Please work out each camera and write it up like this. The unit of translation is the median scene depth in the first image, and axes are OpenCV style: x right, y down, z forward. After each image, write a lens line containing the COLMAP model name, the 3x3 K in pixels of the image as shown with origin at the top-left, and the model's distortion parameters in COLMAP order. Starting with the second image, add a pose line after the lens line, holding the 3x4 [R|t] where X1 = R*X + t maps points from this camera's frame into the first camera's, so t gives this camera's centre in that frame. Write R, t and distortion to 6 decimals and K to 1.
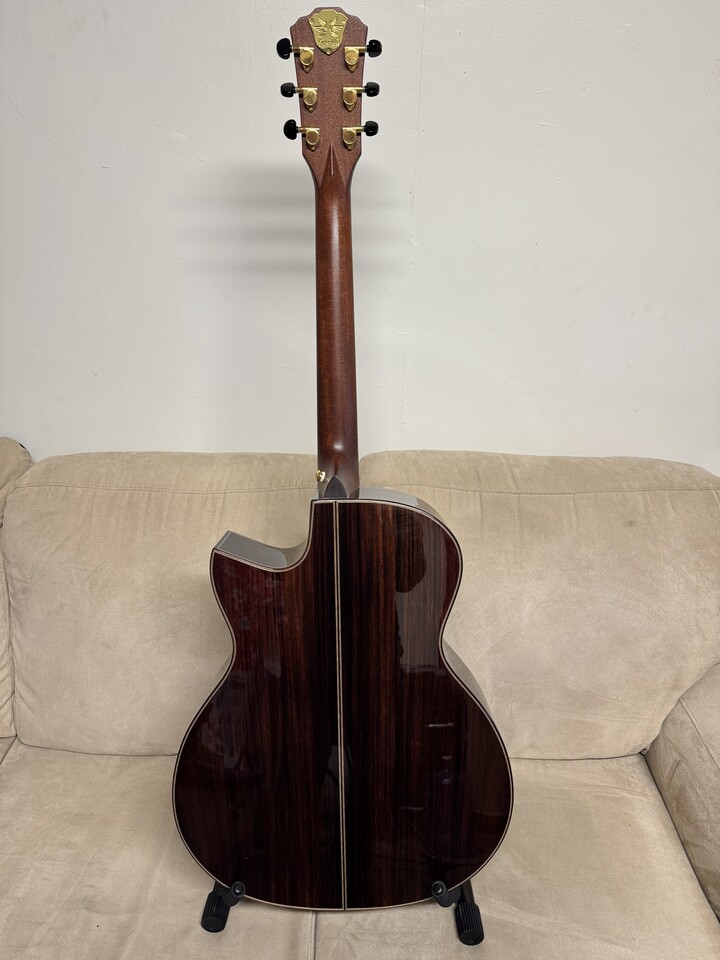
lens RADIAL K [[665.9, 0, 360.0], [0, 665.9, 480.0], [0, 0, 1]] dist [0.178298, -0.370998]
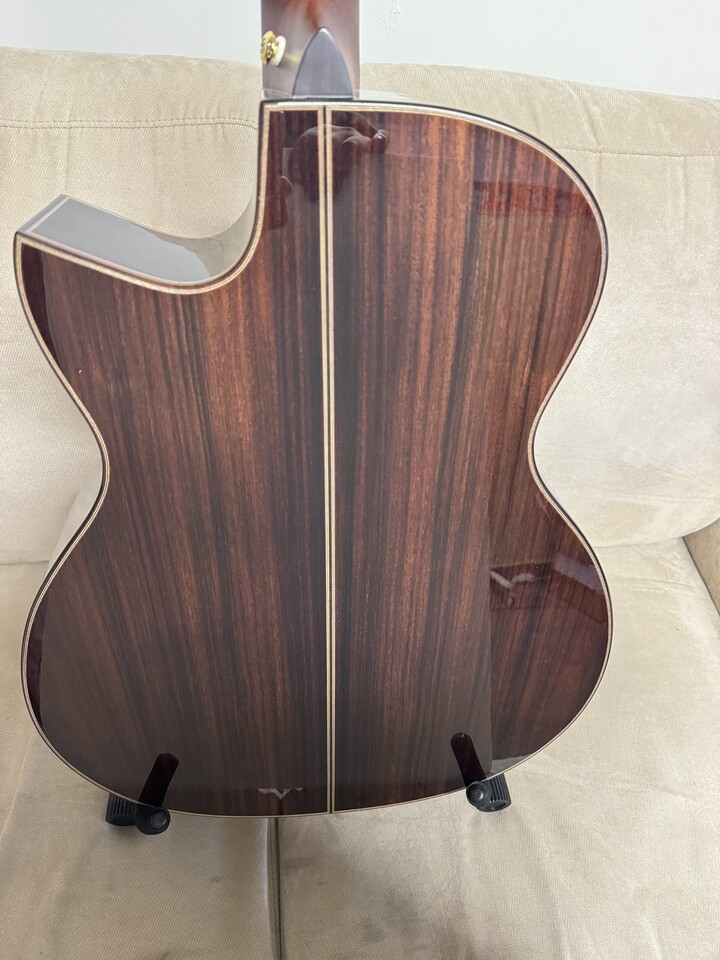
lens RADIAL K [[642.1, 0, 360.0], [0, 642.1, 480.0], [0, 0, 1]] dist [0.069738, -0.114870]
pose [[0.991699, -0.027000, 0.125714, -0.068136], [-0.027858, 0.909364, 0.415068, 0.072922], [-0.125527, -0.415124, 0.901063, 0.570160]]
